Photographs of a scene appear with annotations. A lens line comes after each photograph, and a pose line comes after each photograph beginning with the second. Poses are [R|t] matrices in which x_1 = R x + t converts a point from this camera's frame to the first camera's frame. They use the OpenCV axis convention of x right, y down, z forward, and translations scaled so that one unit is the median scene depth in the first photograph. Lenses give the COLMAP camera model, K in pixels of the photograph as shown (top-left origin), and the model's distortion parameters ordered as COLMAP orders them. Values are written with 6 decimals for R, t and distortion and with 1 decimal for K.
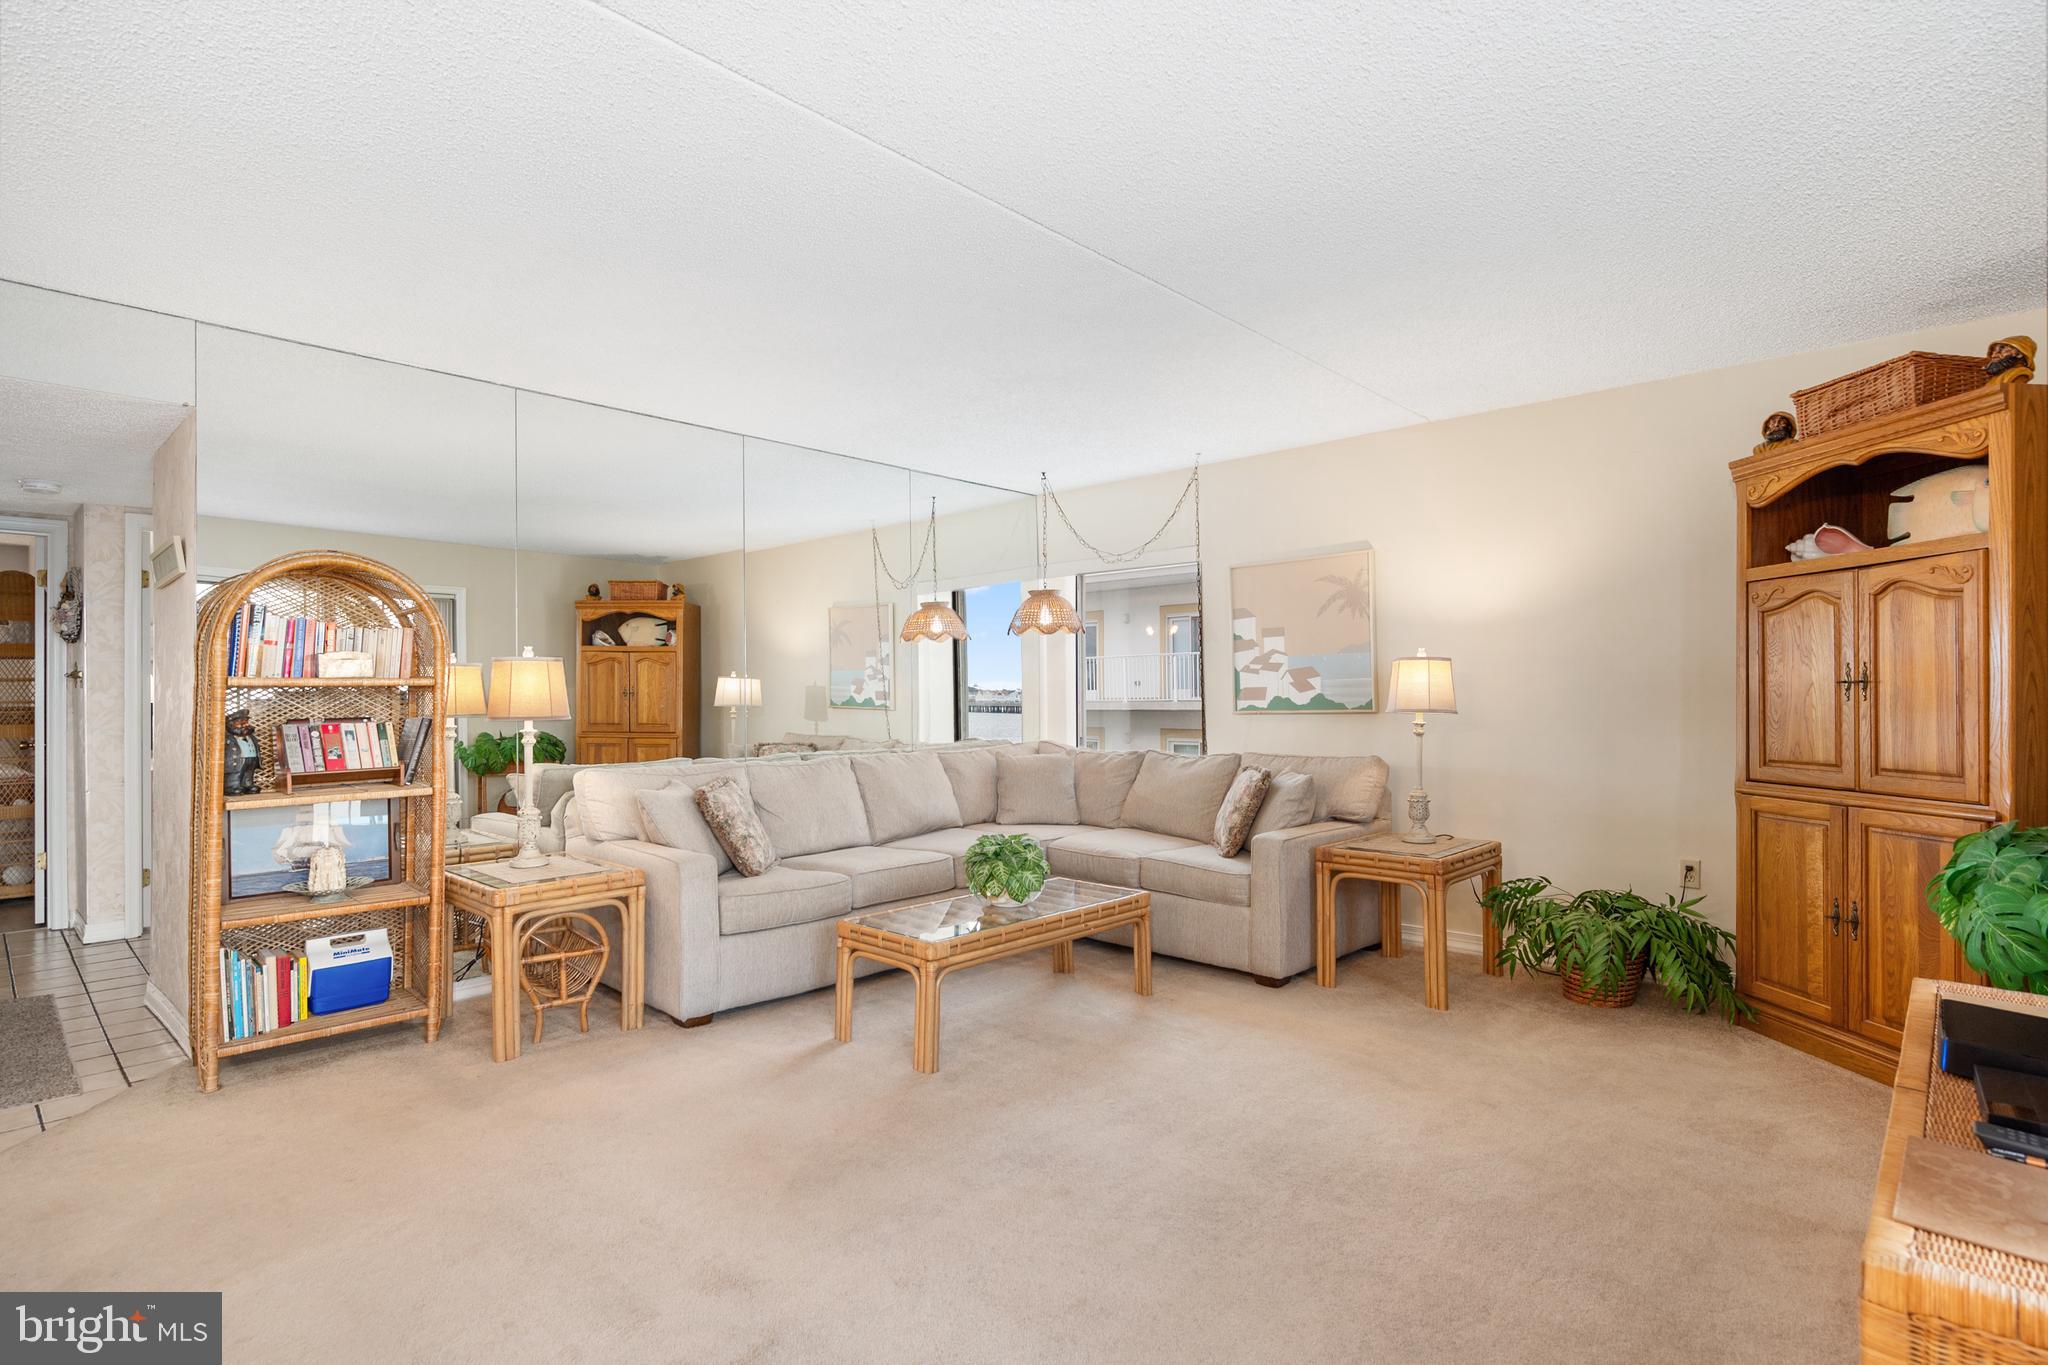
lens RADIAL K [[1023.3, 0, 1024.0], [0, 1023.3, 682.5], [0, 0, 1]] dist [-0.001326, -0.000602]
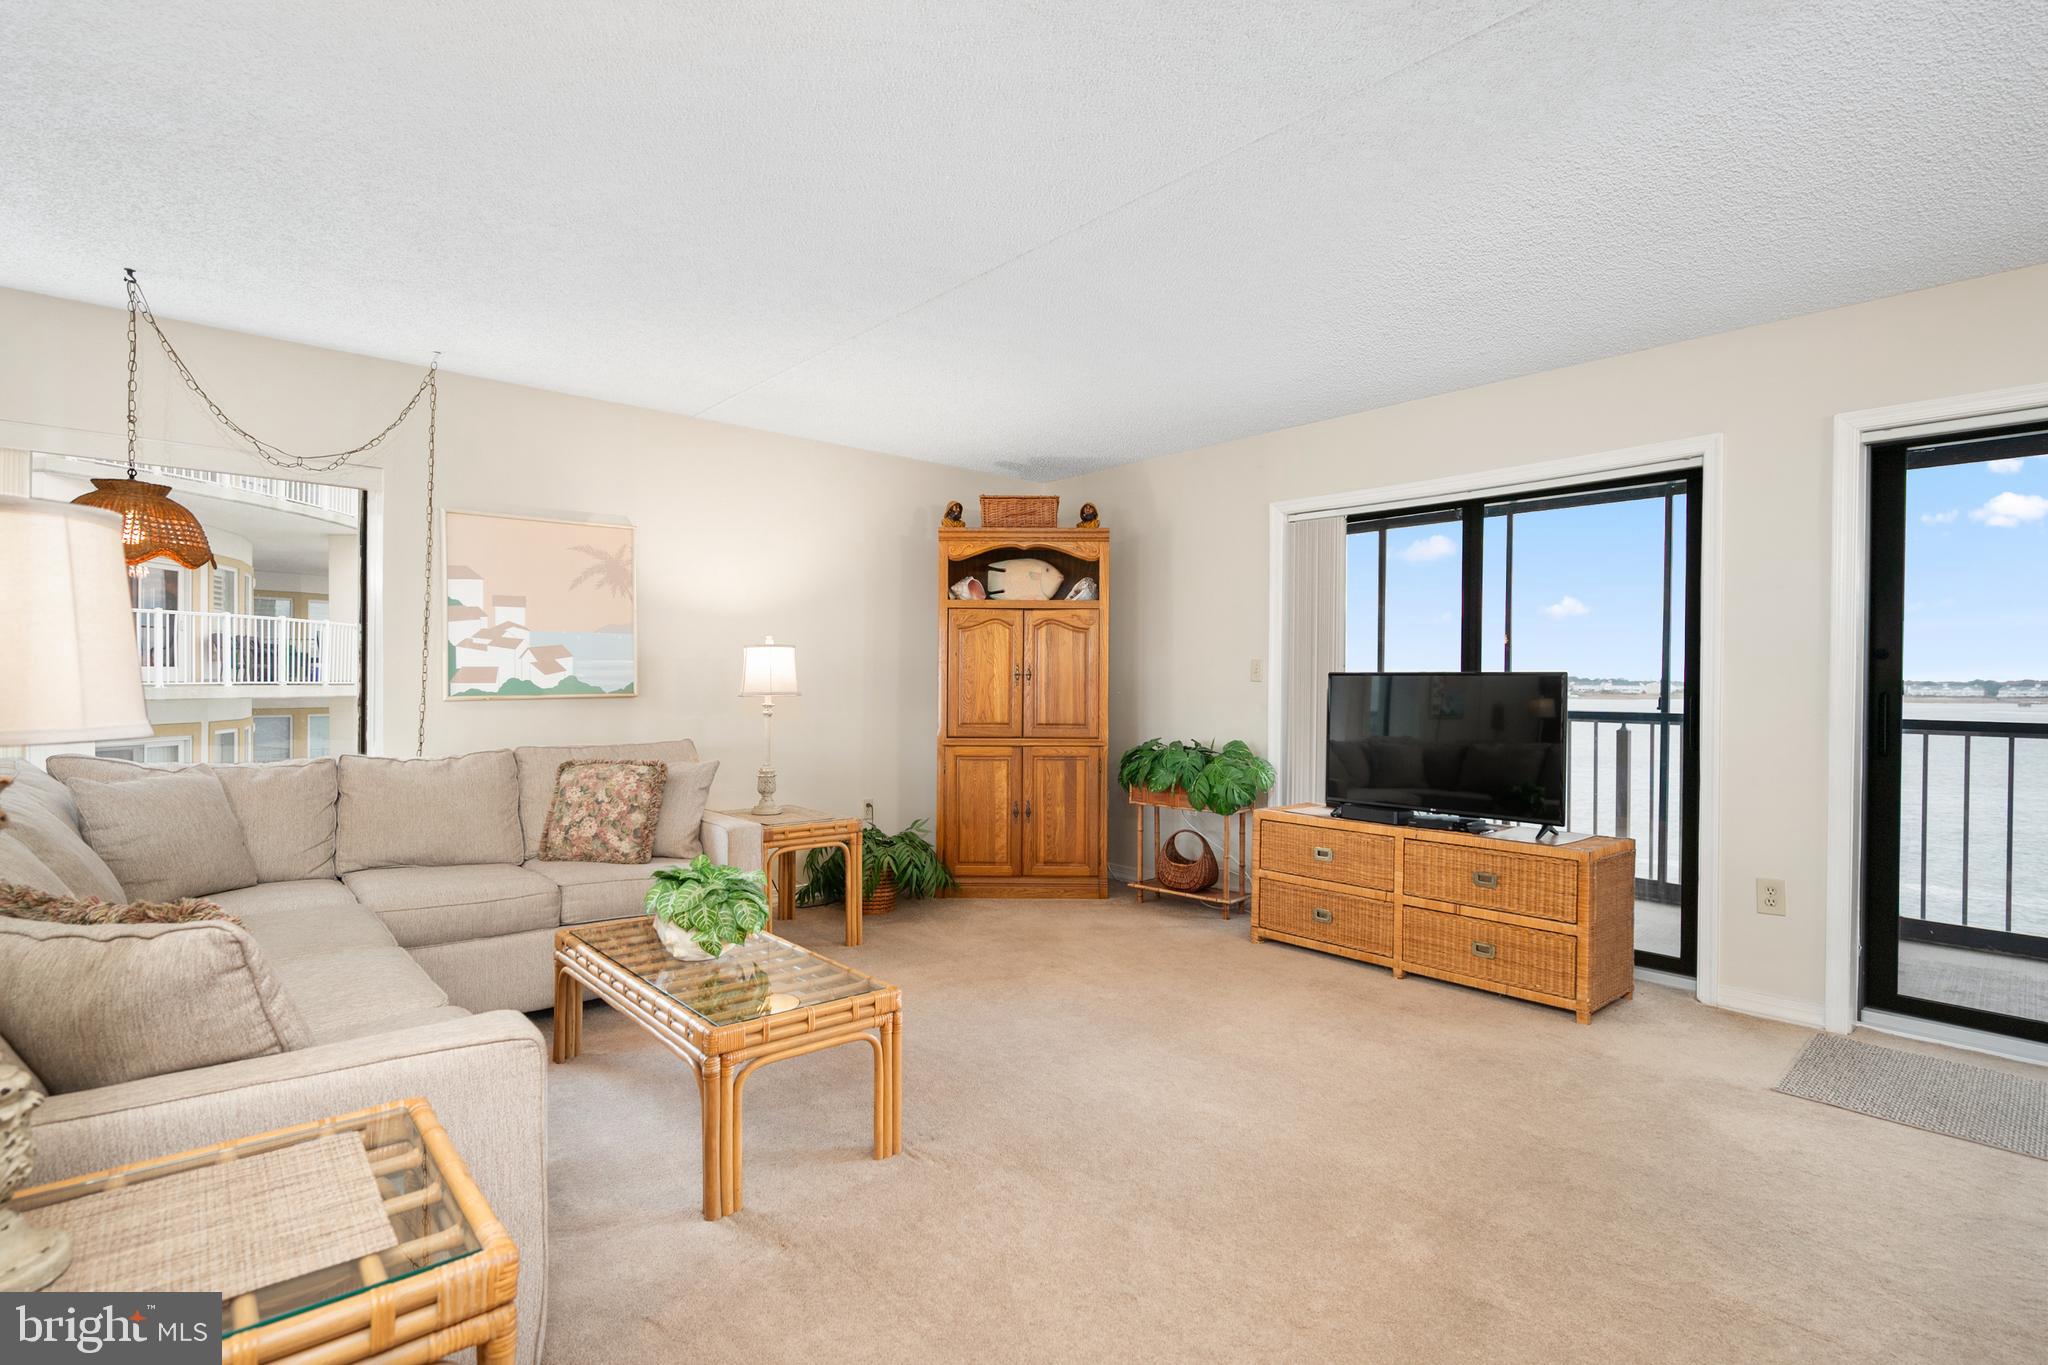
lens RADIAL K [[985.6, 0, 1024.0], [0, 985.6, 682.5], [0, 0, 1]] dist [0.000010, -0.000109]
pose [[0.091621, 0.003667, 0.995787, -0.779458], [-0.022011, 0.999756, -0.001656, 0.013669], [-0.995551, -0.021766, 0.091680, 0.772756]]
